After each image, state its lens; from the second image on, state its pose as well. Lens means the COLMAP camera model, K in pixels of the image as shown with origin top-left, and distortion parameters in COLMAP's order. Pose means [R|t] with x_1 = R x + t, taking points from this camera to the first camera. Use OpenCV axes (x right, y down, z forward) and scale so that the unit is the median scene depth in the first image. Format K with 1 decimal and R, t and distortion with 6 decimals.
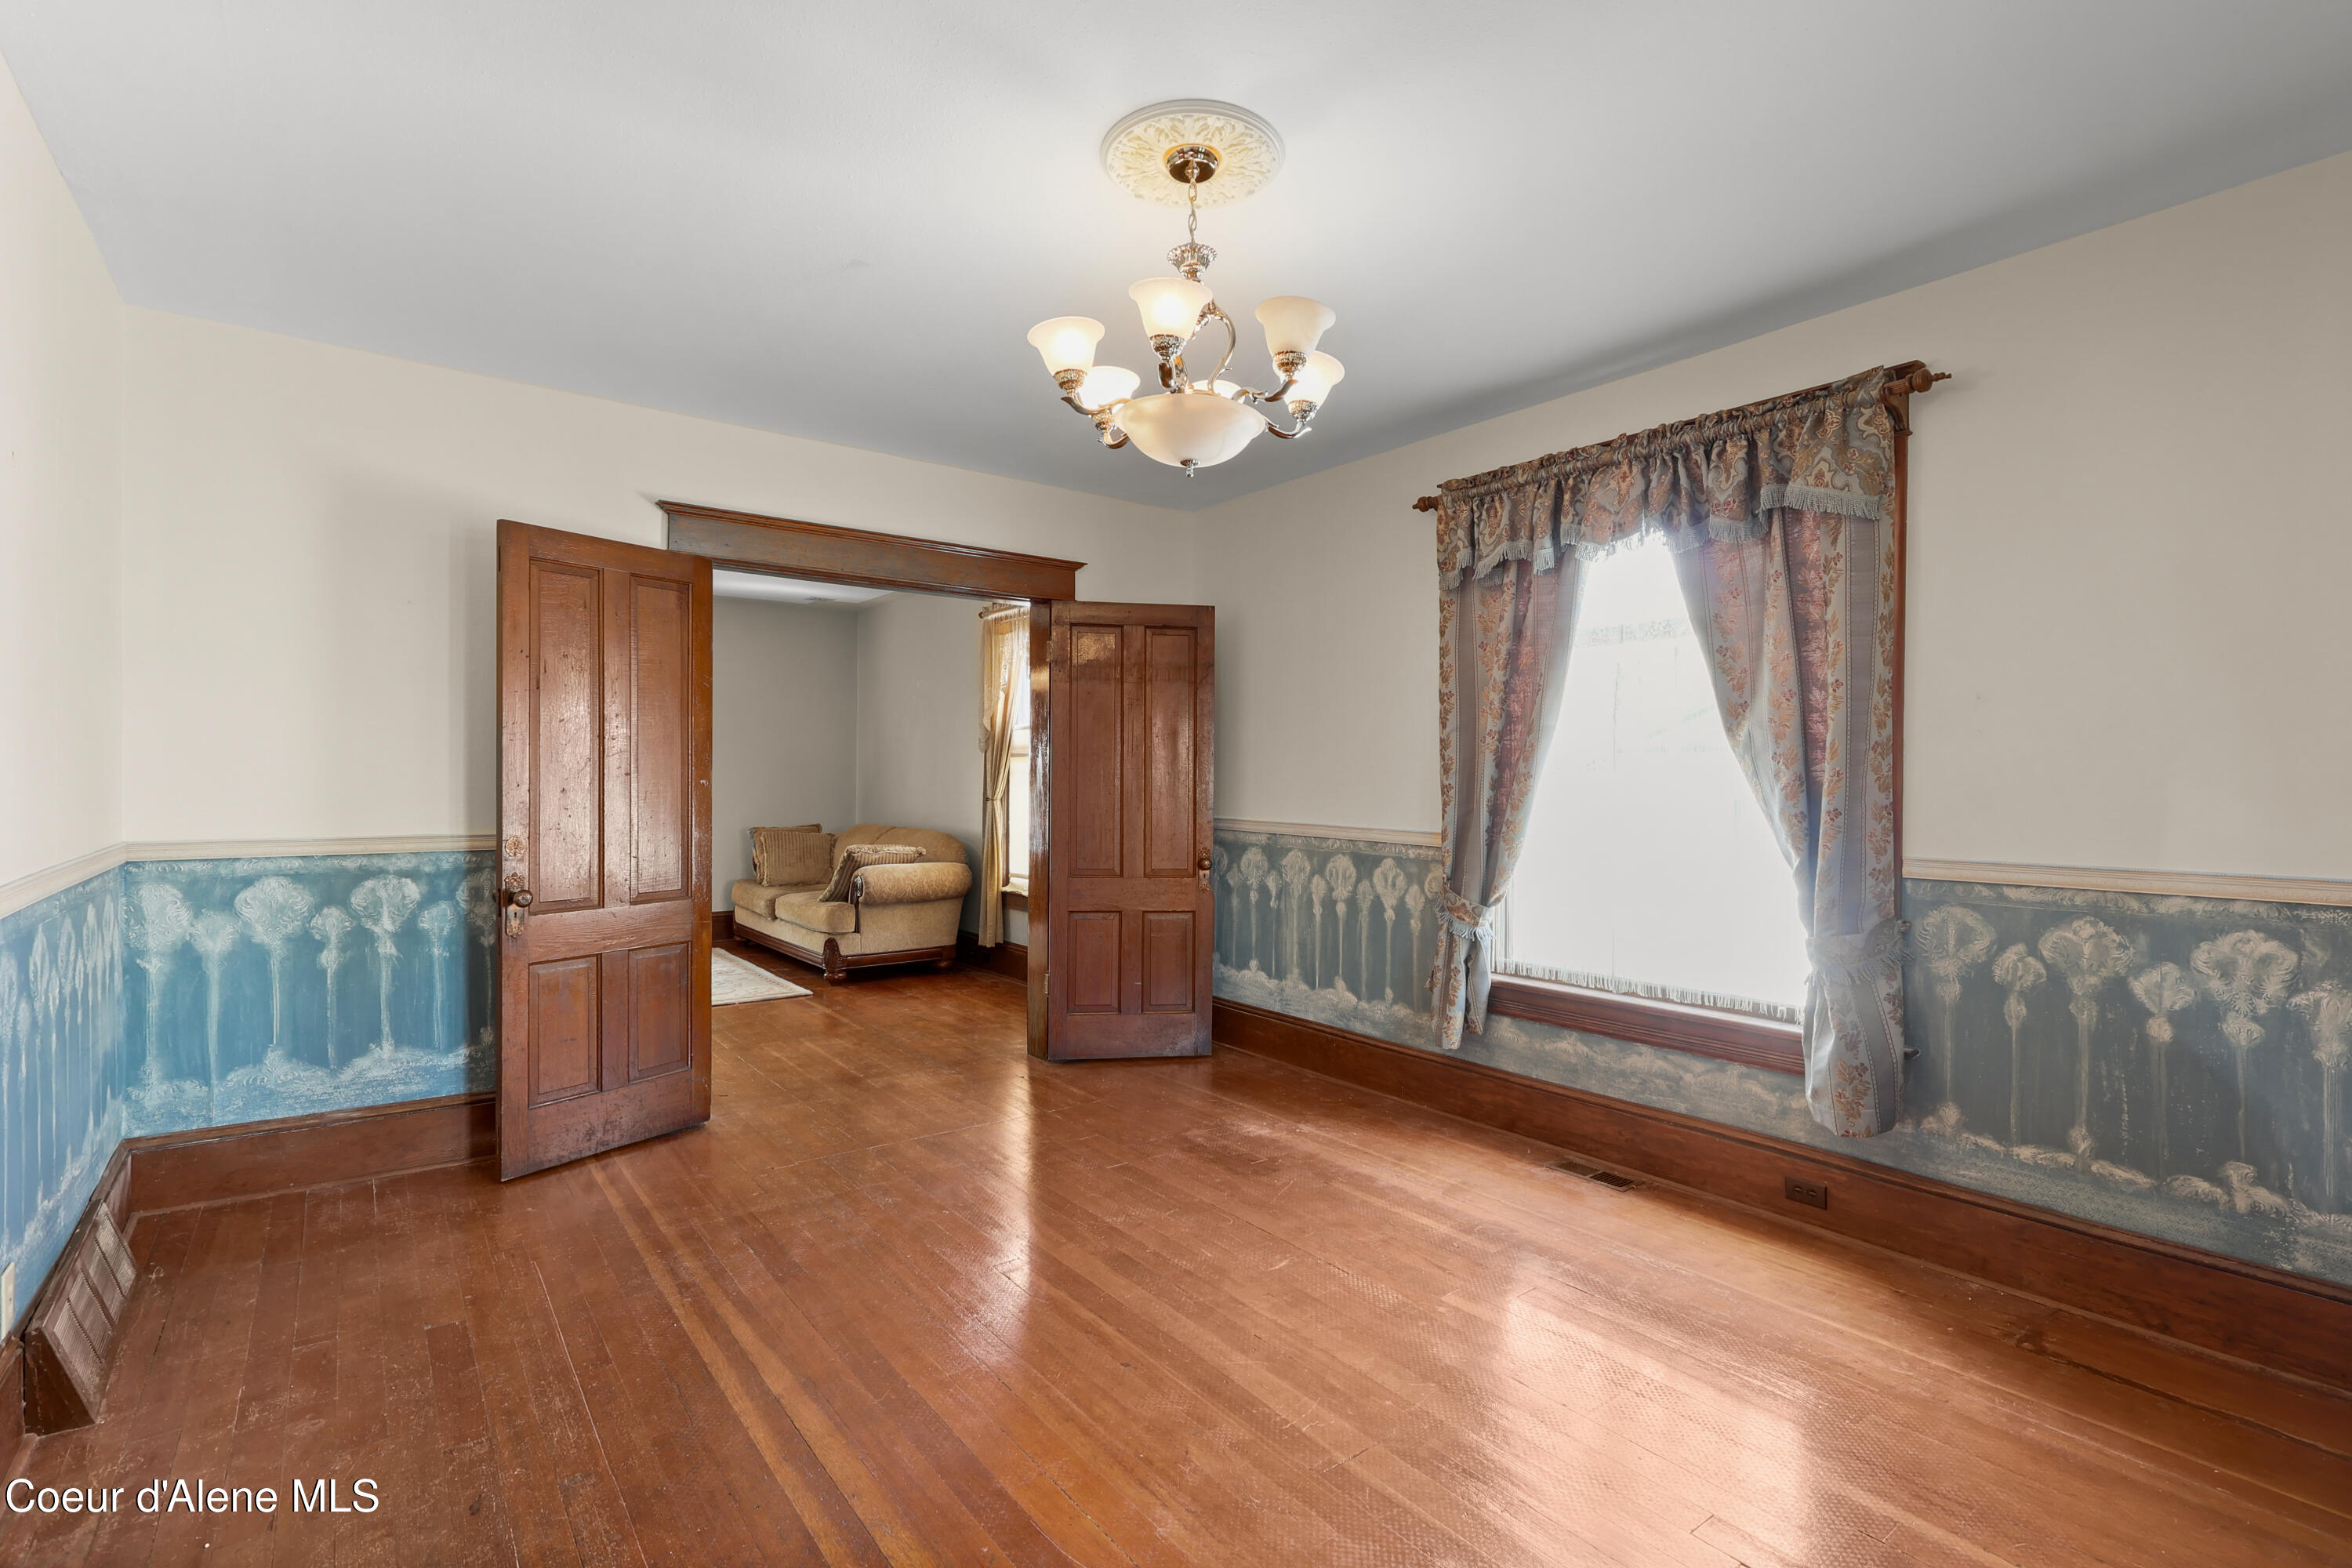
lens RADIAL K [[1089.5, 0, 1151.0], [0, 1089.5, 785.3], [0, 0, 1]] dist [-0.009115, 0.001182]
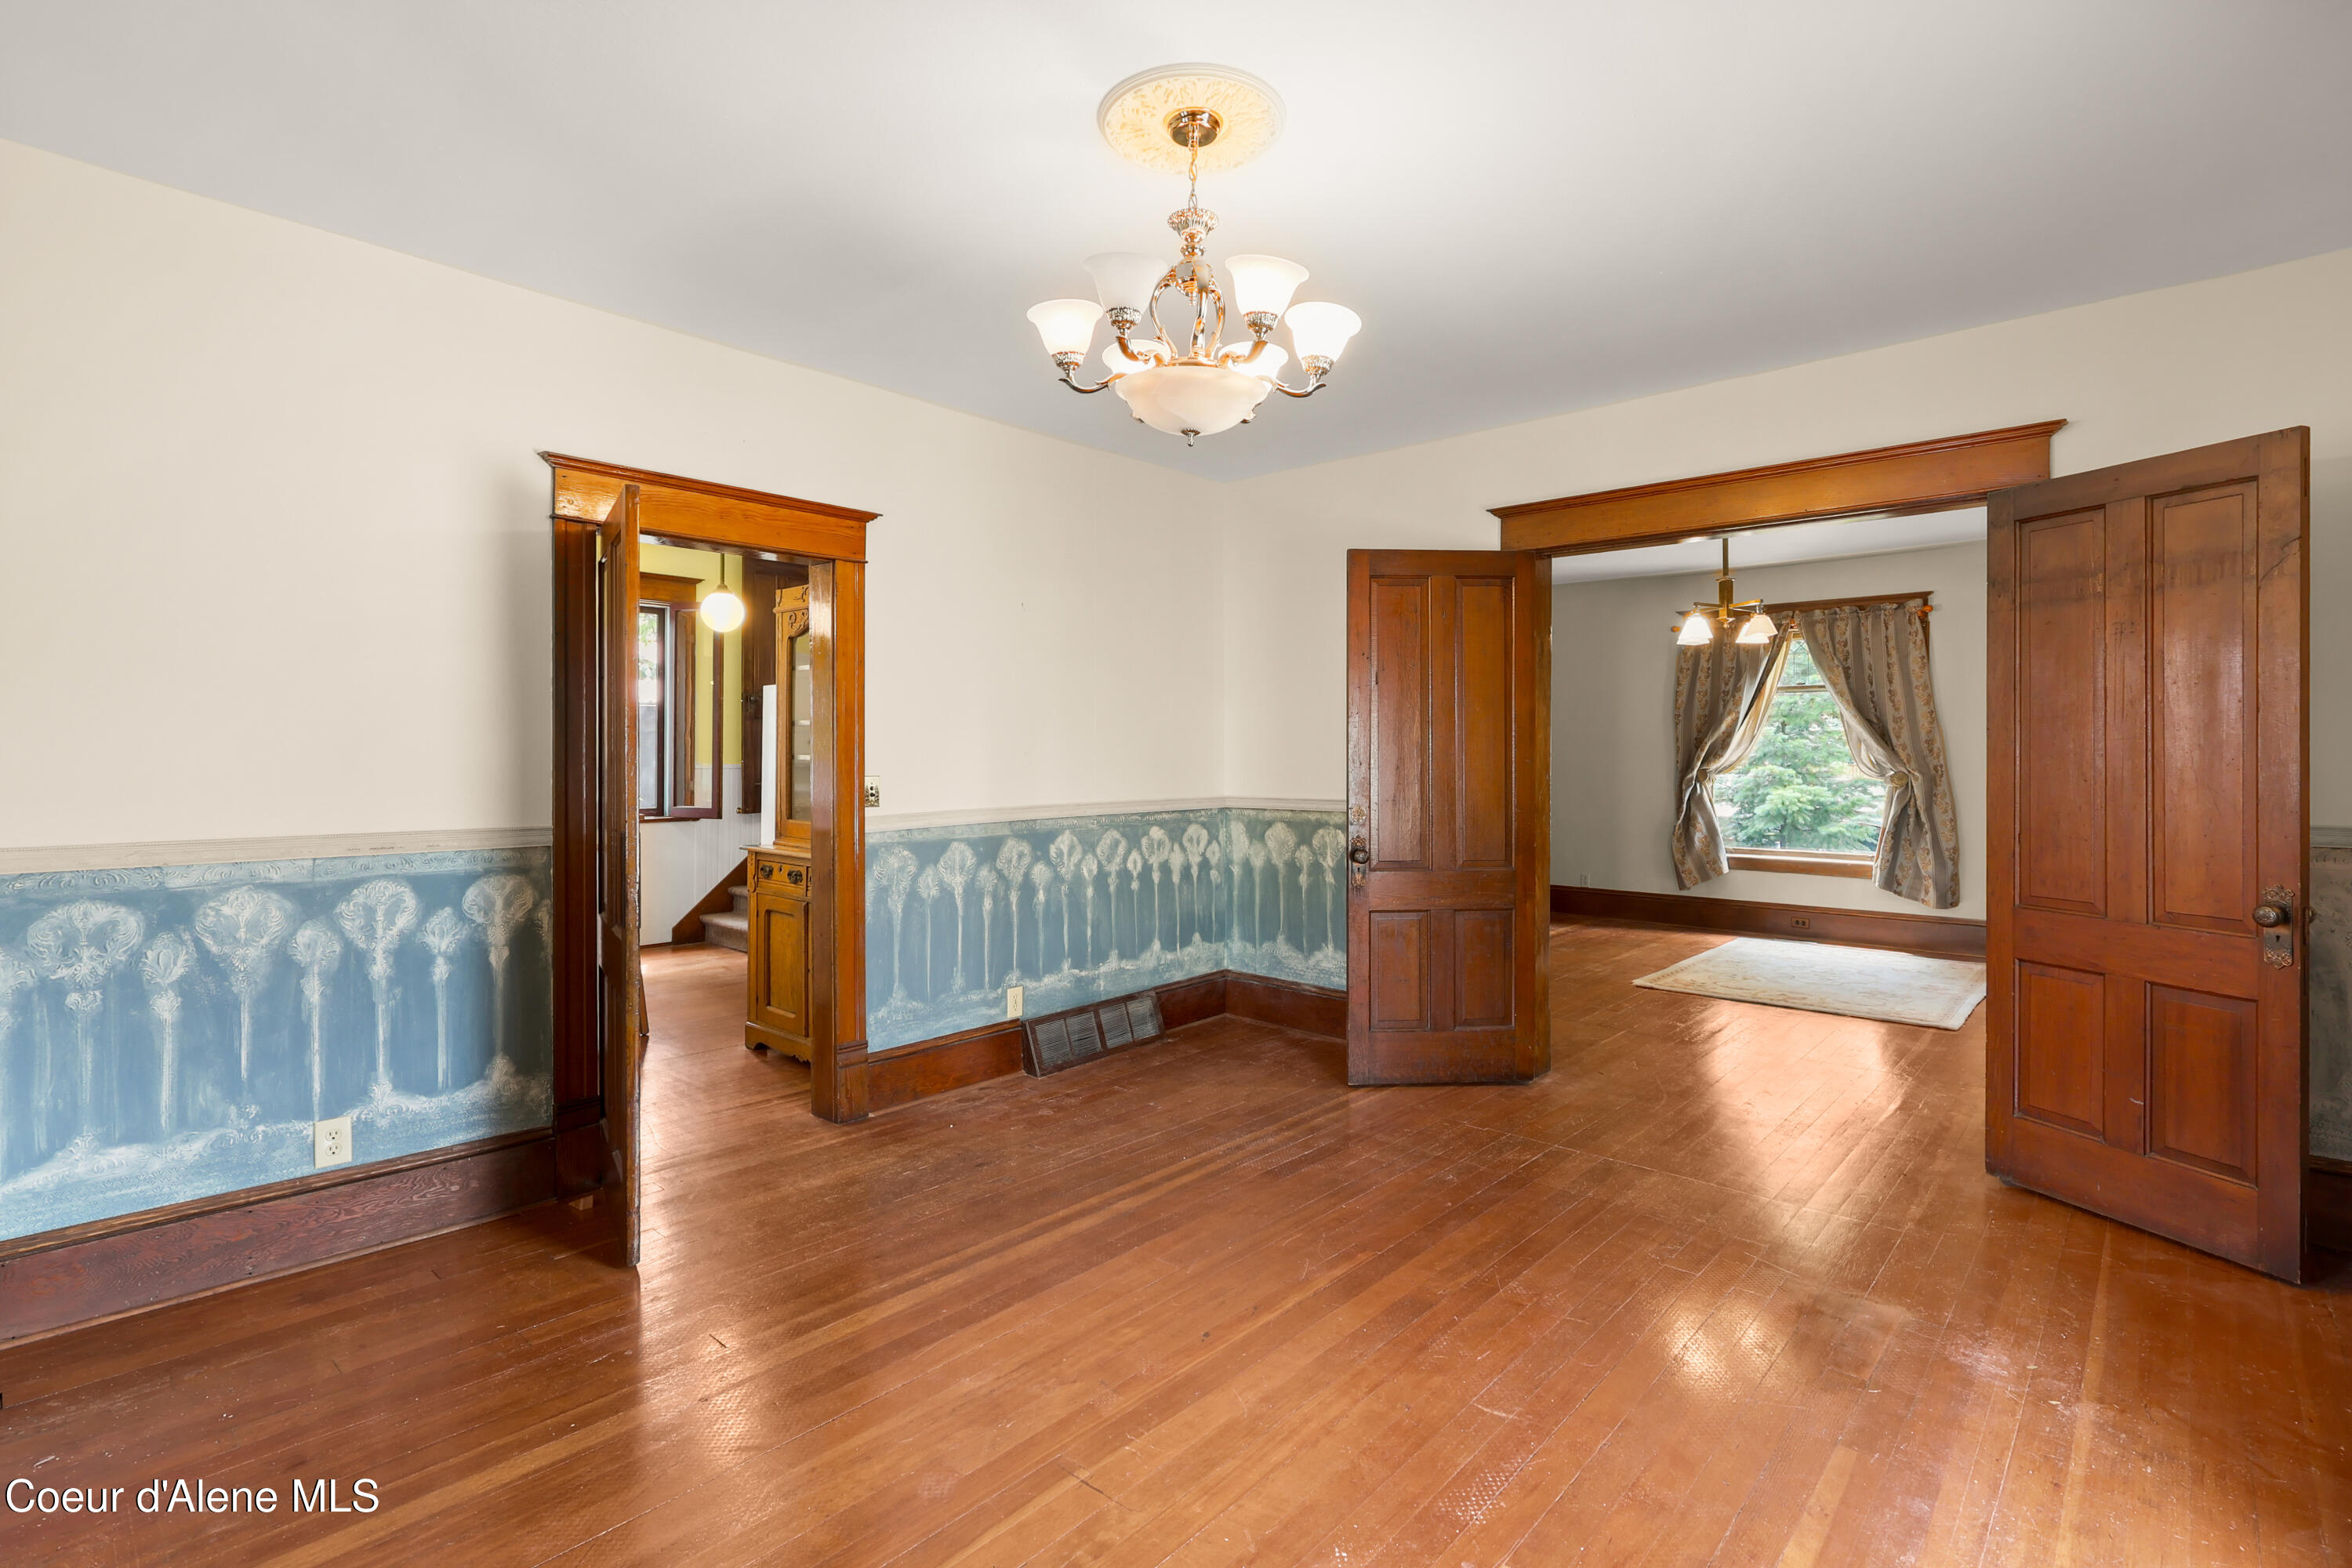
lens RADIAL K [[1089.5, 0, 1177.6], [0, 1089.5, 765.1], [0, 0, 1]] dist [-0.009115, 0.001182]
pose [[0.196209, 0.002068, -0.980560, 0.661221], [-0.007526, 0.999972, 0.000603, 0.003238], [0.980533, 0.007261, 0.196219, 0.532711]]
